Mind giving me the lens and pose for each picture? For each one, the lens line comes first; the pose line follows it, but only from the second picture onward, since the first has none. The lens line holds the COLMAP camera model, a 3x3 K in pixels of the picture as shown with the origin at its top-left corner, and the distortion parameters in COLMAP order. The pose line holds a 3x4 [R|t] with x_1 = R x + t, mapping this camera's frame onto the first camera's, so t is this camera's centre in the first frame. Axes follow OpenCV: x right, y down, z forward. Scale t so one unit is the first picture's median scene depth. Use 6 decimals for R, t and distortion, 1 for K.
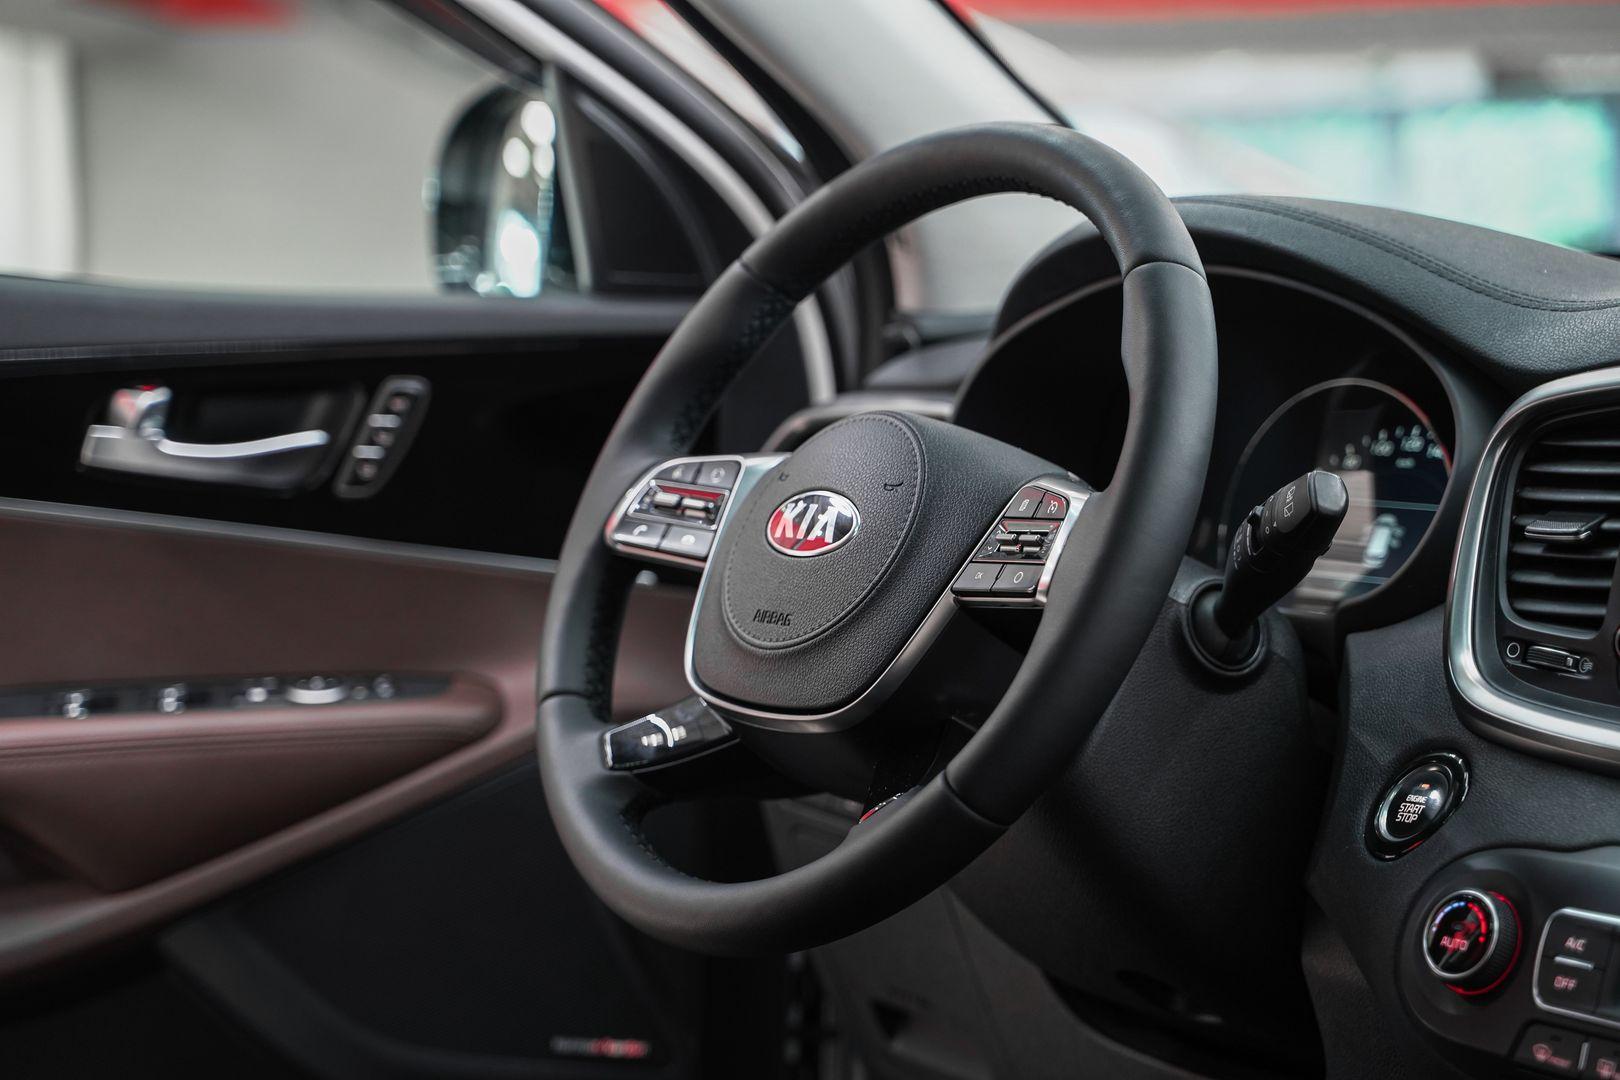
lens RADIAL K [[3371.3, 0, 811.3], [0, 3371.3, 527.2], [0, 0, 1]] dist [0.344296, 0.000000]
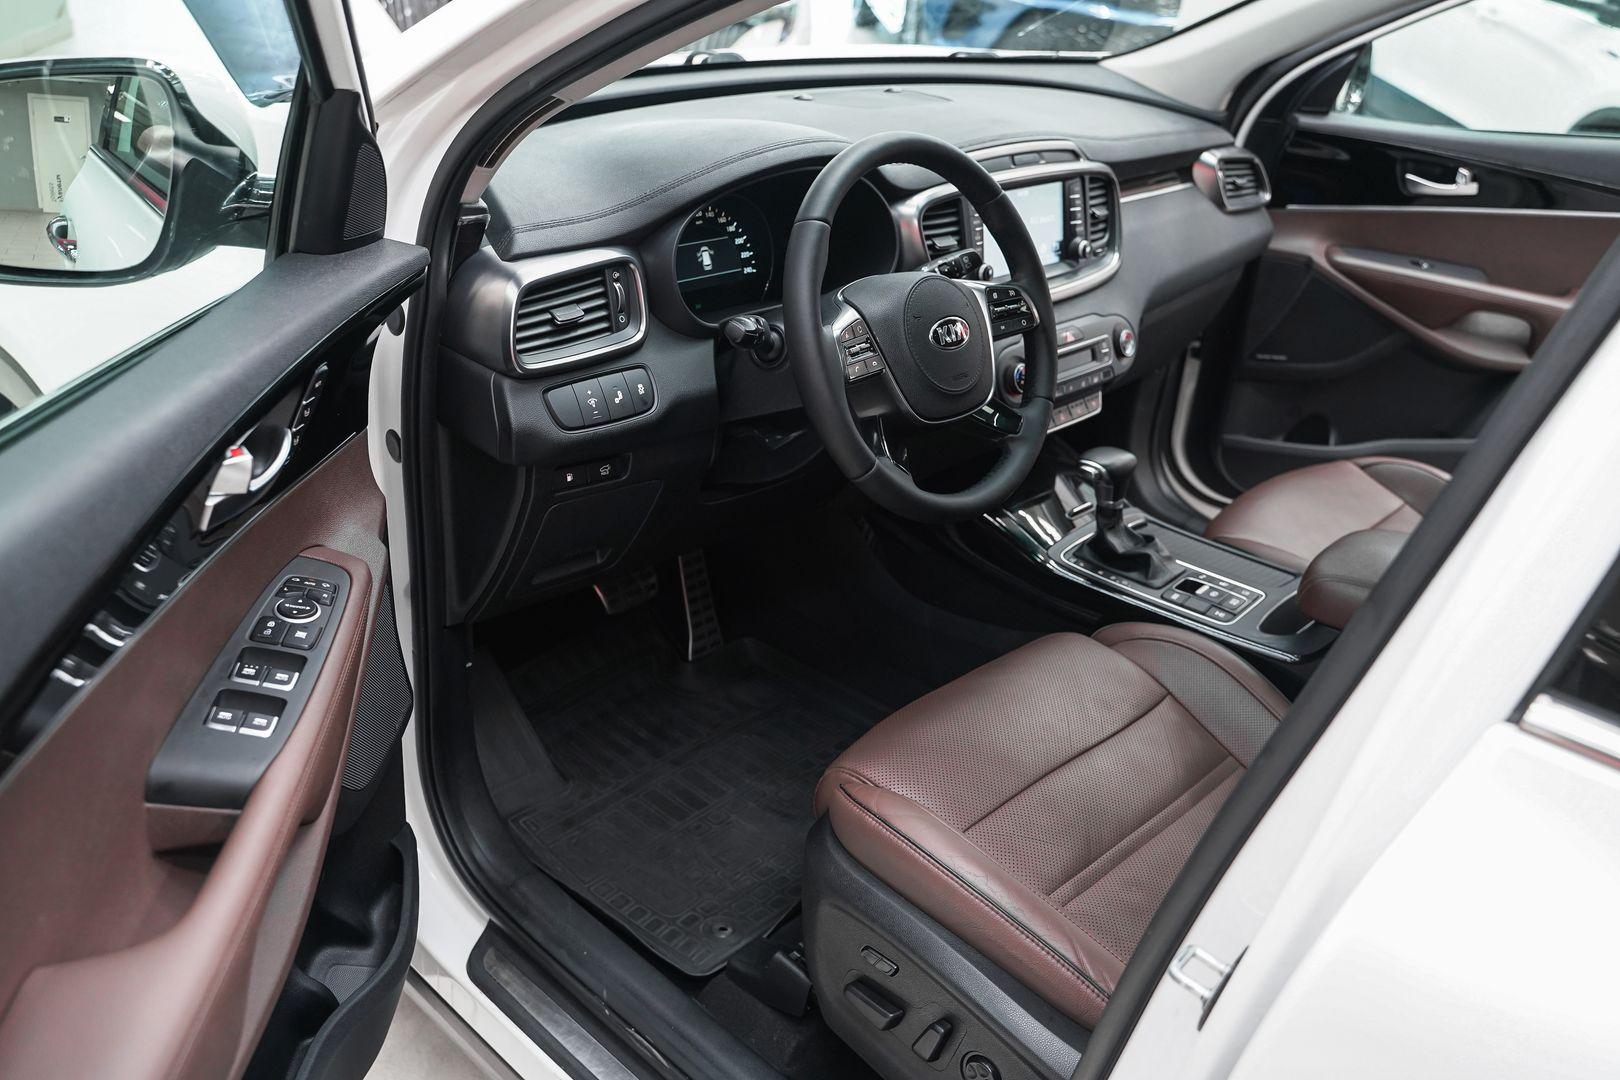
lens RADIAL K [[1384.2, 0, 791.4], [0, 1384.2, 538.6], [0, 0, 1]] dist [-0.103350, 0.028591]
pose [[-0.163279, -0.480109, 0.861879, -0.839884], [-0.033352, 0.875789, 0.481540, -0.318999], [-0.986016, 0.049880, -0.159011, 1.235399]]
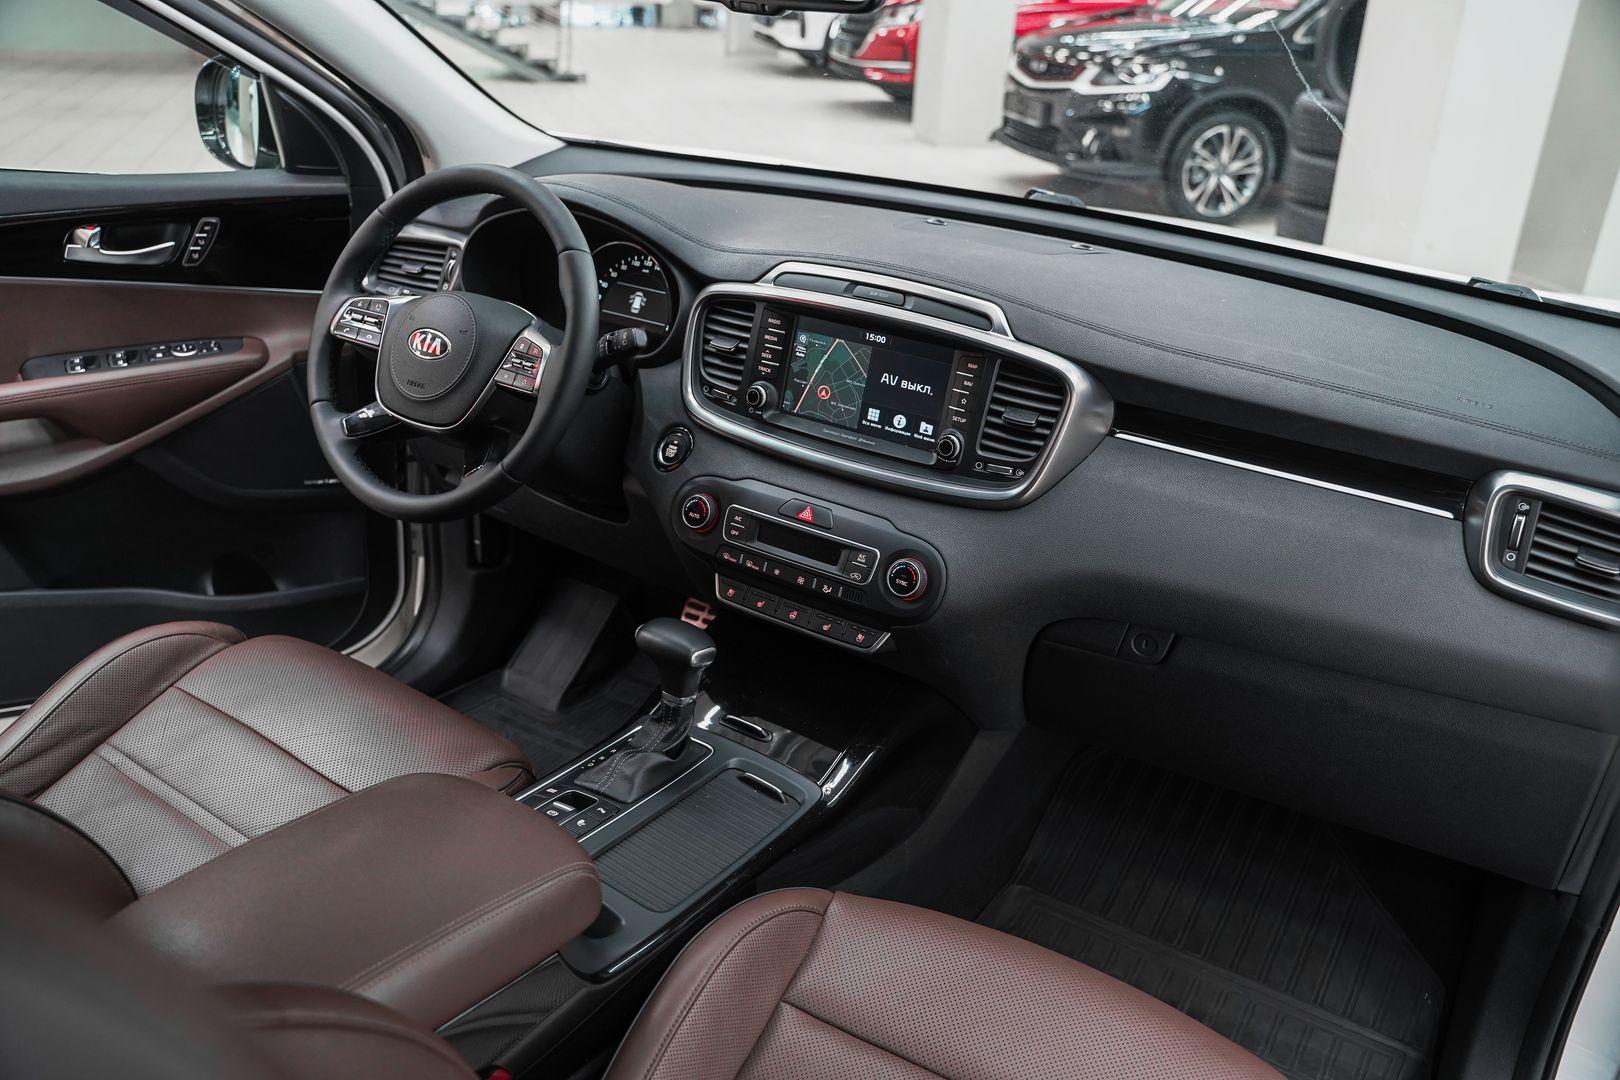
lens RADIAL K [[1309.9, 0, 805.1], [0, 1309.9, 533.5], [0, 0, 1]] dist [-0.116423, 0.093827]
pose [[0.933820, -0.102759, 0.342667, -0.079112], [-0.026691, 0.935176, 0.353177, -0.206594], [-0.356746, -0.338950, 0.870543, 0.039462]]
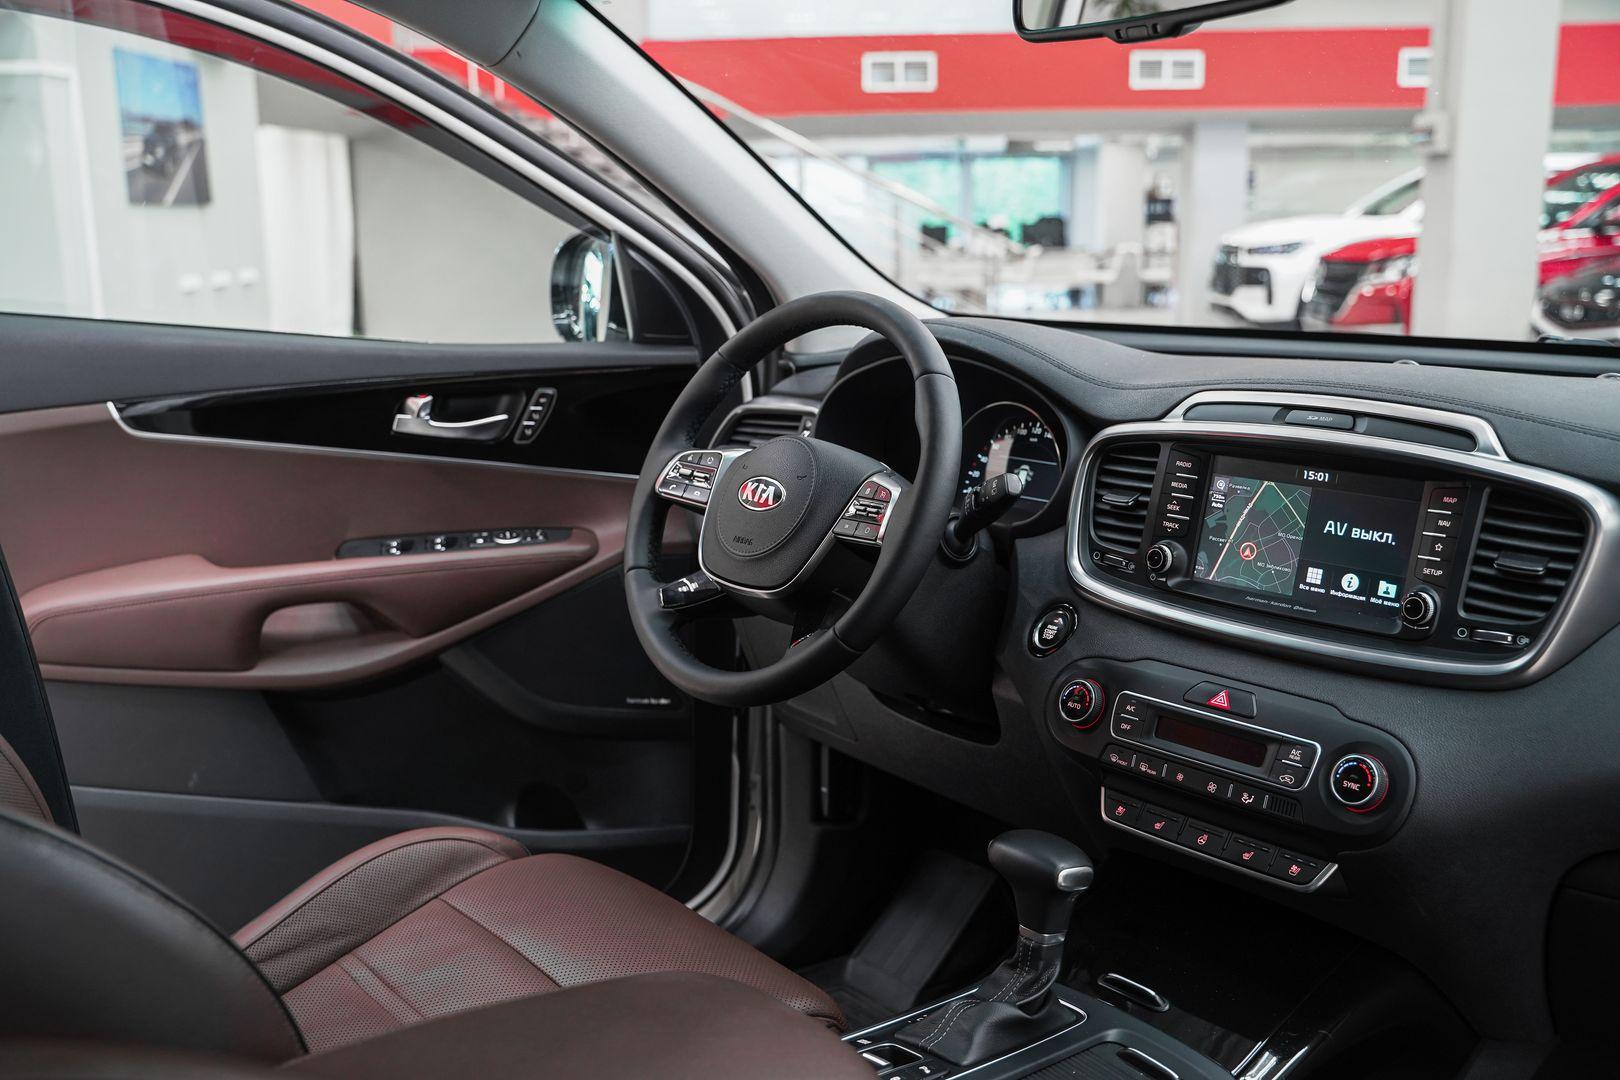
lens RADIAL K [[1553.1, 0, 812.1], [0, 1553.1, 538.6], [0, 0, 1]] dist [-0.036073, 0.000000]
pose [[0.997162, -0.019864, 0.072615, -0.037354], [0.010590, 0.991983, 0.125929, -0.090606], [-0.074534, -0.124803, 0.989378, 0.059402]]
